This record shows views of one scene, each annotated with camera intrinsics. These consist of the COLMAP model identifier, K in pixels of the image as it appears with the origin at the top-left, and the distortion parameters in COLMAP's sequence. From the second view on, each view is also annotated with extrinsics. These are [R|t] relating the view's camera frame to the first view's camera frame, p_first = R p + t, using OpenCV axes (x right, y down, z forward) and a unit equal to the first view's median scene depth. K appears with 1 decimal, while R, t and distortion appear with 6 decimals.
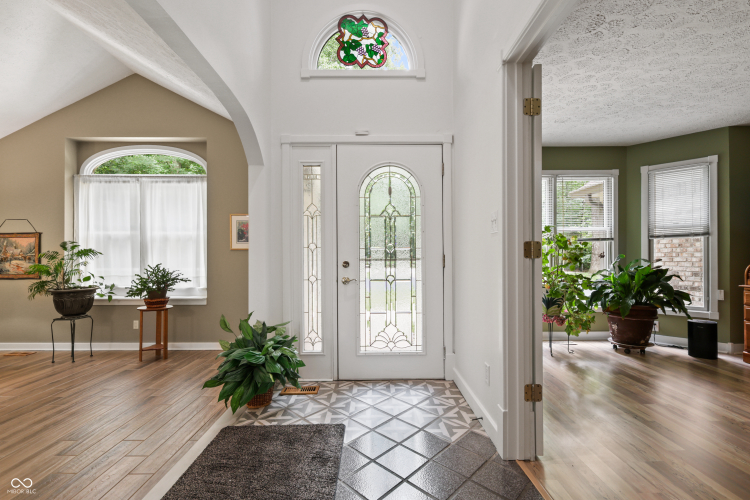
lens RADIAL K [[325.2, 0, 375.7], [0, 325.2, 256.3], [0, 0, 1]] dist [0.000195, 0.000034]
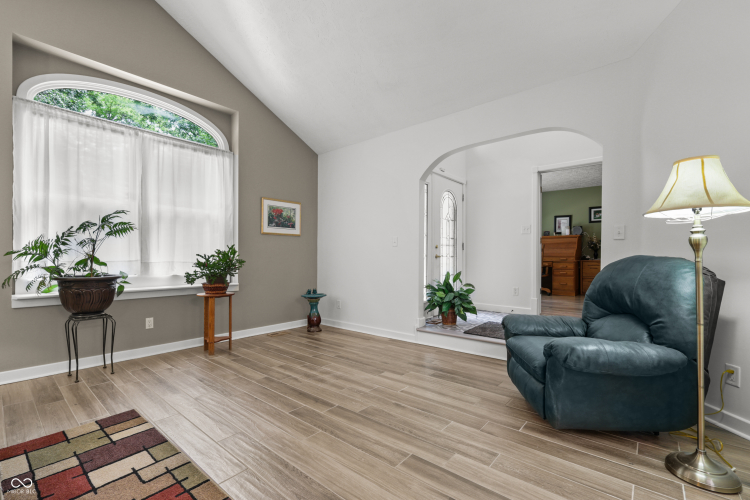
lens RADIAL K [[330.8, 0, 375.4], [0, 330.8, 257.3], [0, 0, 1]] dist [0.002631, 0.000471]
pose [[0.654347, 0.002053, 0.756192, -0.984614], [-0.003825, 0.999993, 0.000596, 0.050393], [-0.756185, -0.003283, 0.654350, 0.079223]]
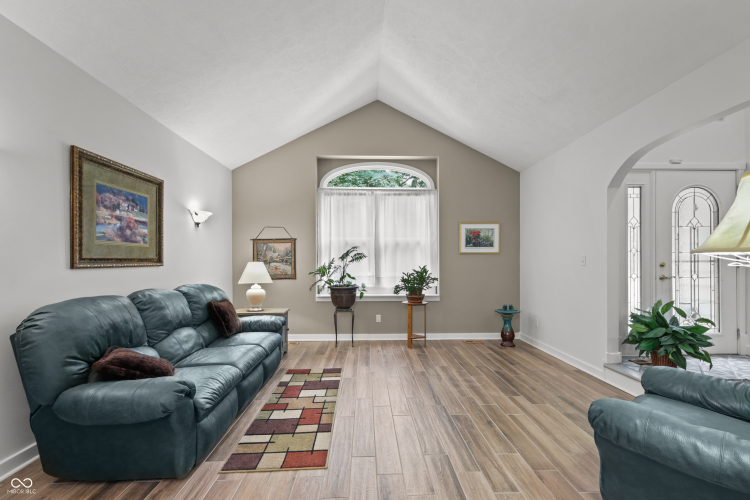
lens RADIAL K [[326.1, 0, 375.2], [0, 326.1, 261.3], [0, 0, 1]] dist [0.000758, 0.000168]
pose [[0.999733, 0.000164, 0.023087, -0.776860], [-0.000121, 0.999998, -0.001876, 0.009030], [-0.023088, 0.001873, 0.999732, -0.156606]]
